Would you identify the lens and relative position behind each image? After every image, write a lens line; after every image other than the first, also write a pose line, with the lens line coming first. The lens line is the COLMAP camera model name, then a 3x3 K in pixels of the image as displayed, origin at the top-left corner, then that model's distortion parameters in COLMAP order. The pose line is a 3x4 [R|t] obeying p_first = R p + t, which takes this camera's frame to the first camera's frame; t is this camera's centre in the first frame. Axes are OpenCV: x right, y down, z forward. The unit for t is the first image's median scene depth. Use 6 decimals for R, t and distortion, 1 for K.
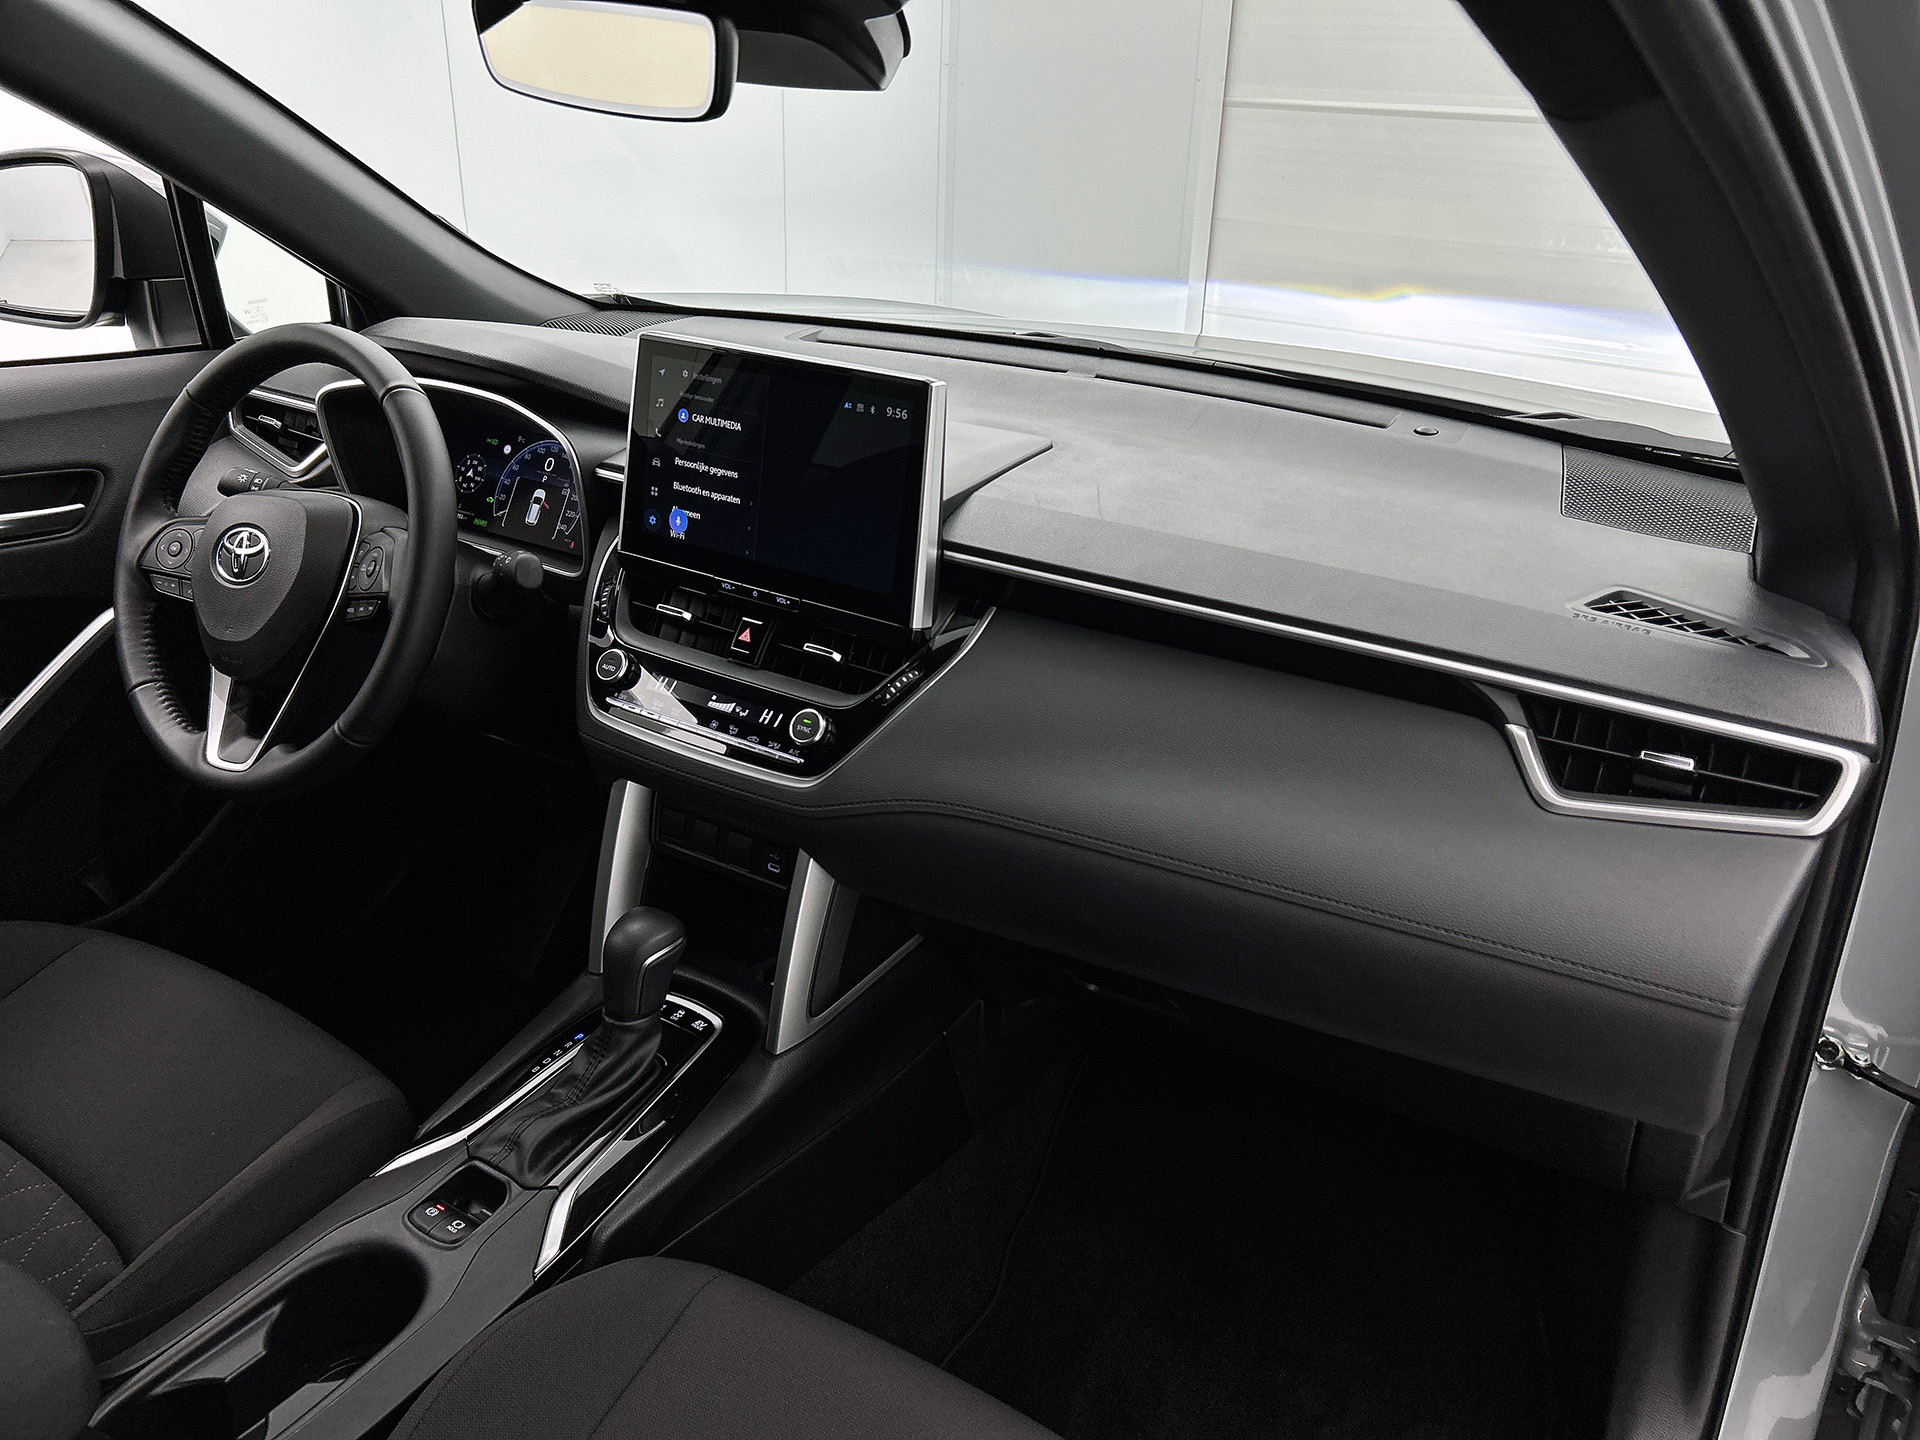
lens RADIAL K [[1528.3, 0, 960.0], [0, 1528.3, 720.0], [0, 0, 1]] dist [0.035636, 0.000528]
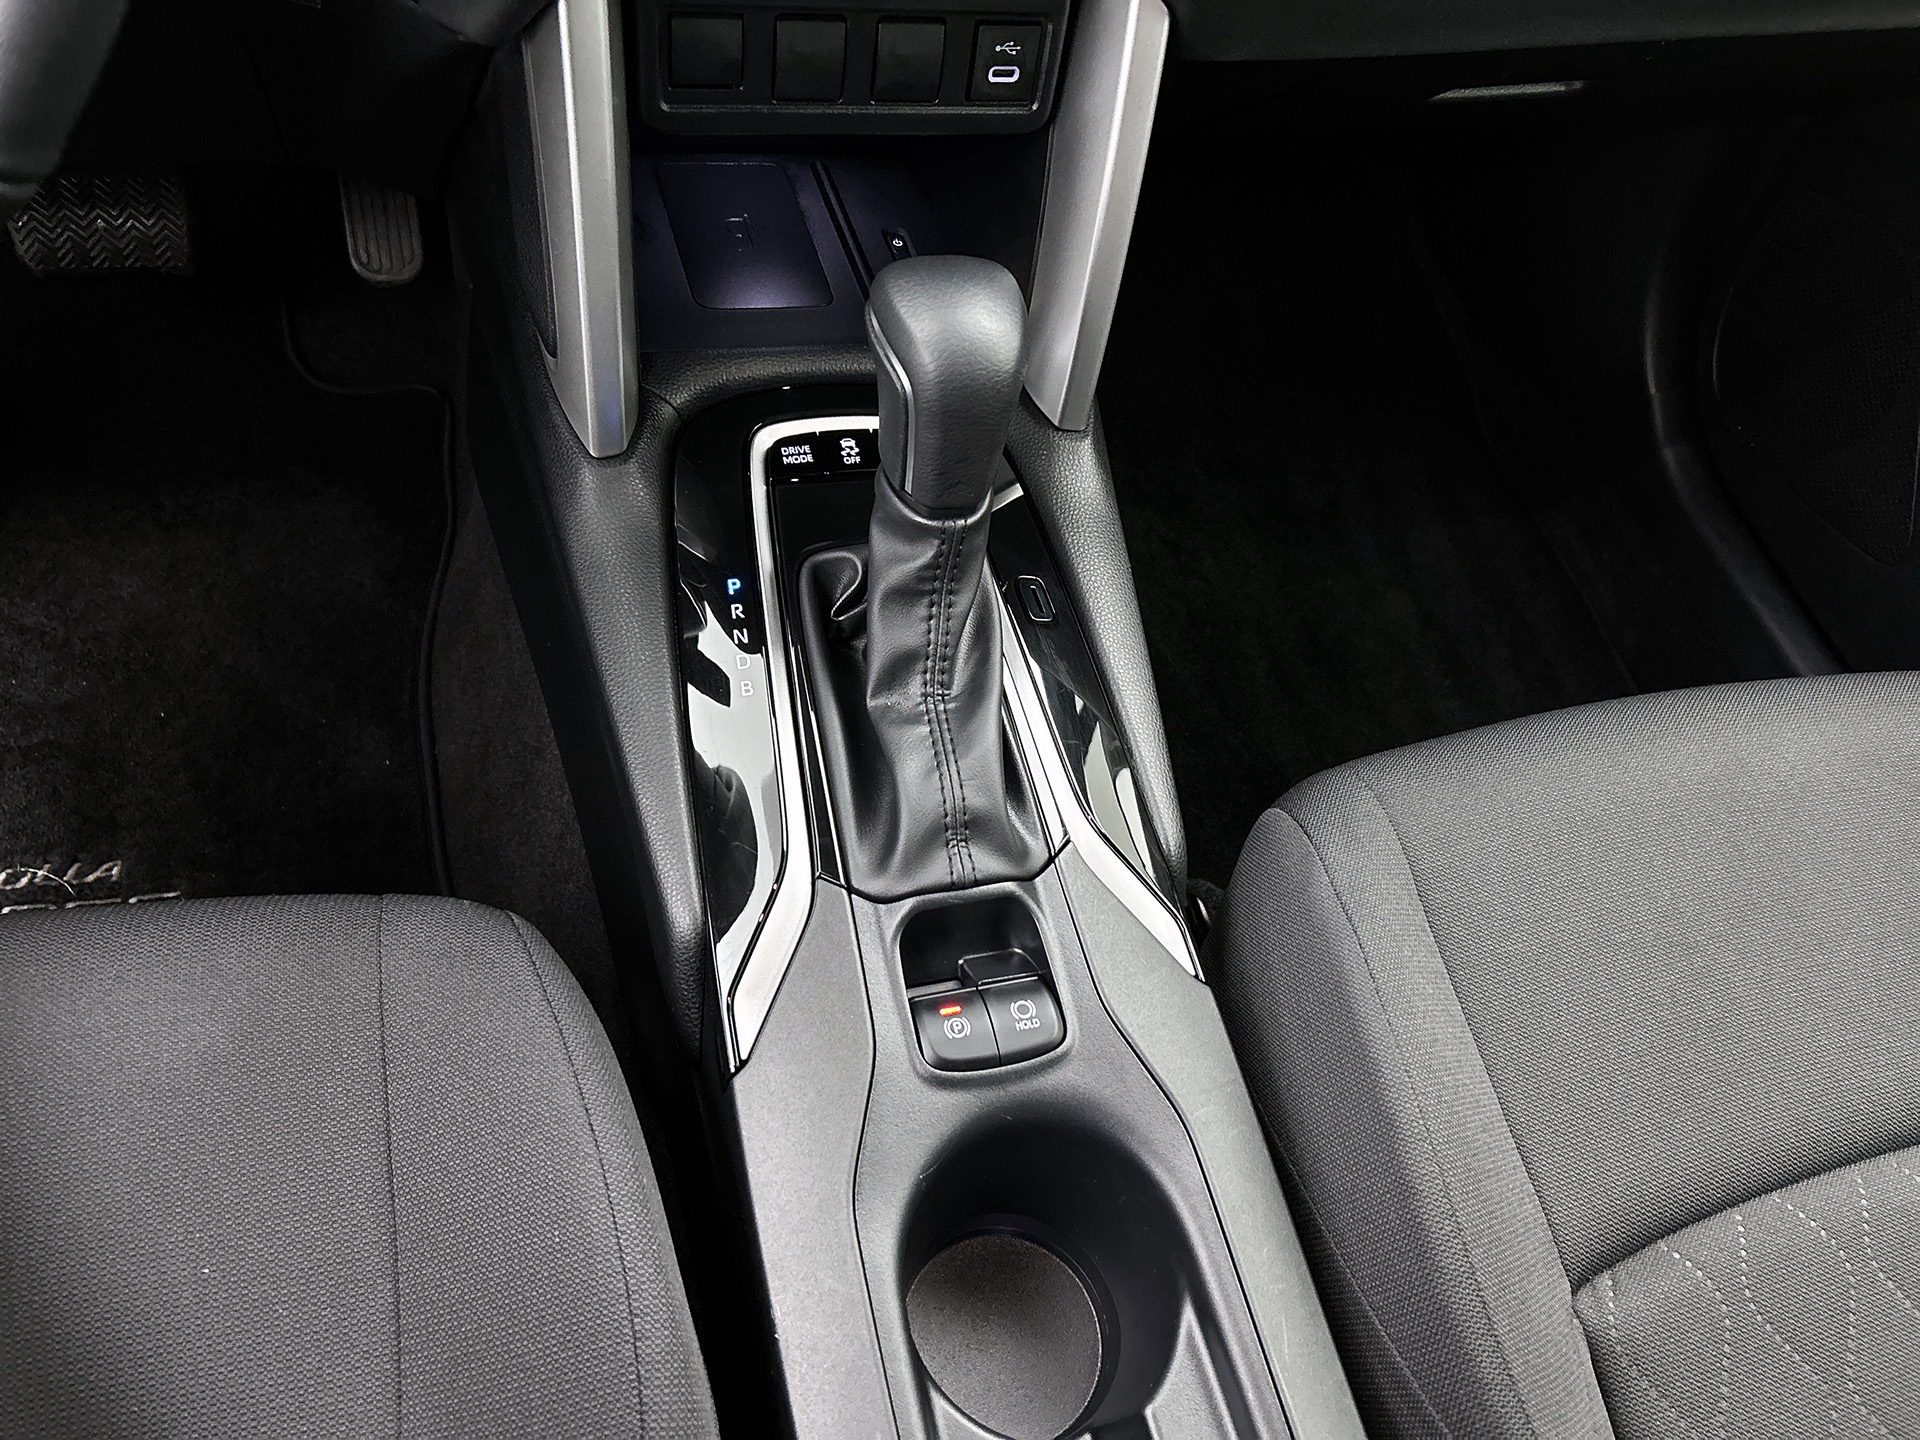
lens RADIAL K [[1460.3, 0, 1018.3], [0, 1460.3, 756.4], [0, 0, 1]] dist [0.103085, -0.159067]
pose [[0.638338, -0.578904, 0.507341, -0.481686], [0.140858, 0.735812, 0.662374, -0.048447], [-0.756759, -0.351356, 0.551240, 0.695130]]
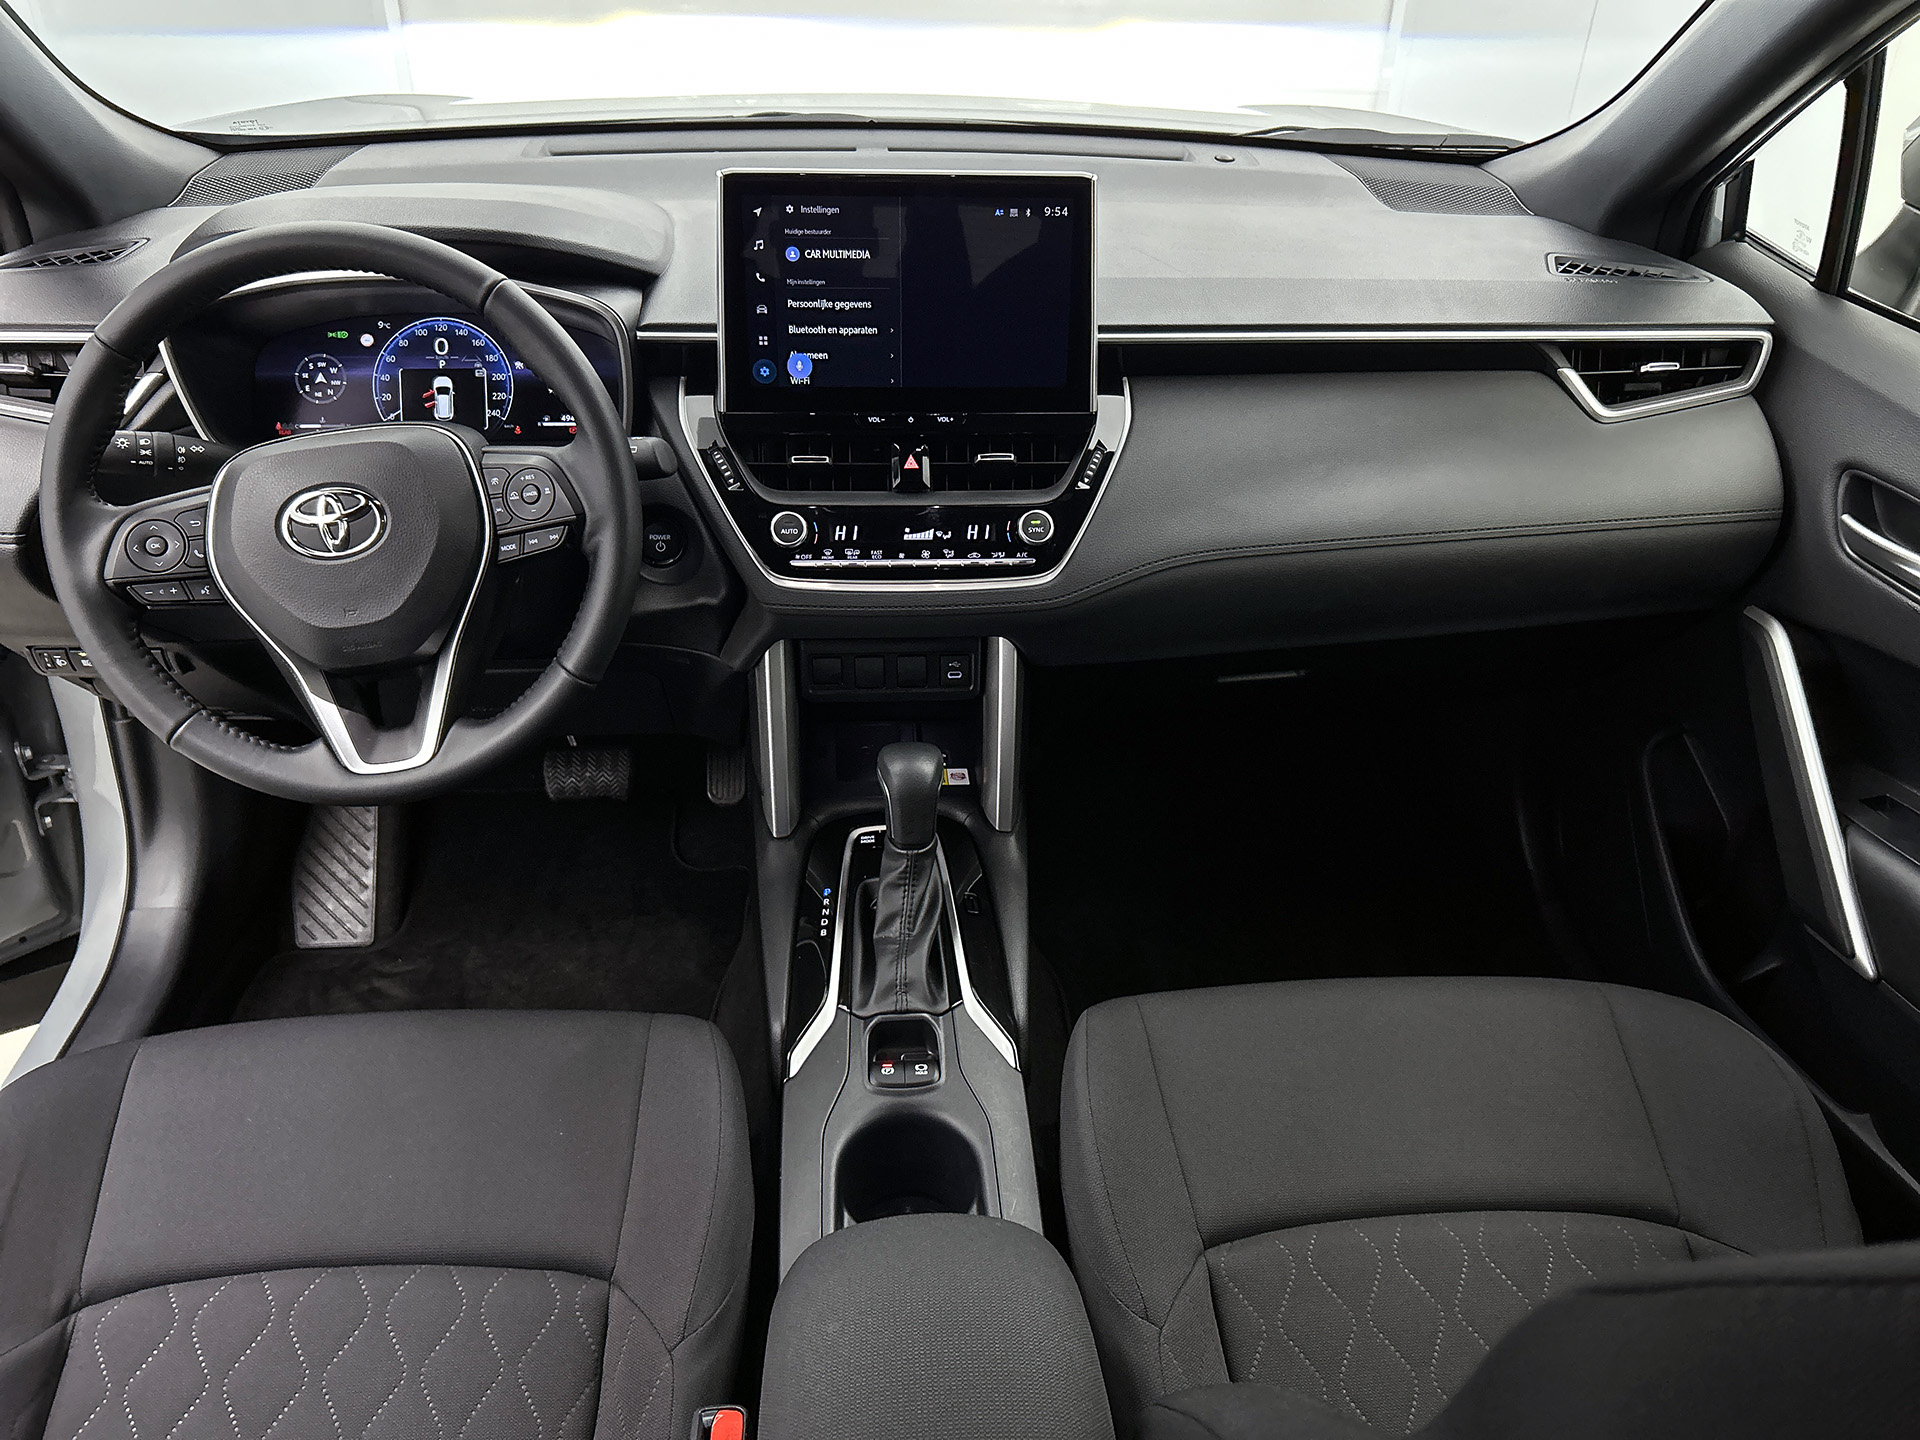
lens RADIAL K [[1516.8, 0, 1002.5], [0, 1516.8, 759.6], [0, 0, 1]] dist [0.013014, -0.001393]
pose [[0.779770, -0.352248, 0.517571, -0.686620], [0.245731, 0.932563, 0.264466, -0.122960], [-0.575826, -0.079040, 0.813743, 0.123125]]
